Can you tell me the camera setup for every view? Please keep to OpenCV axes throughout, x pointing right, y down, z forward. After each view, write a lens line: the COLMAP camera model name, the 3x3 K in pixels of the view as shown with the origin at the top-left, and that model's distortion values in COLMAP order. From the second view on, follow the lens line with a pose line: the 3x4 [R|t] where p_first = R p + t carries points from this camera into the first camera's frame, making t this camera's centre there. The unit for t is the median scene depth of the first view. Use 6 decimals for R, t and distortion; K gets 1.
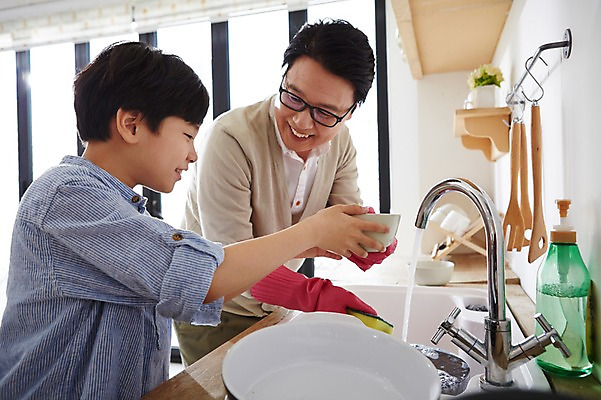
lens RADIAL K [[486.8, 0, 300.4], [0, 486.8, 193.5], [0, 0, 1]] dist [-0.003072, -0.001655]
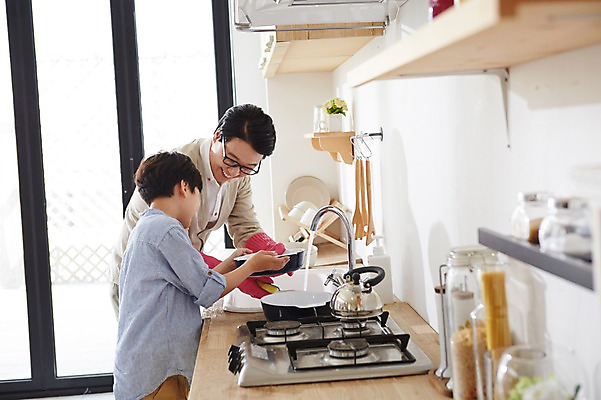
lens RADIAL K [[915.9, 0, 300.5], [0, 915.9, 200.0], [0, 0, 1]] dist [0.022116, 0.097394]
pose [[0.936431, -0.048935, 0.347423, -0.687023], [0.027271, 0.997382, 0.066977, -0.192705], [-0.349791, -0.053245, 0.935314, -1.538074]]
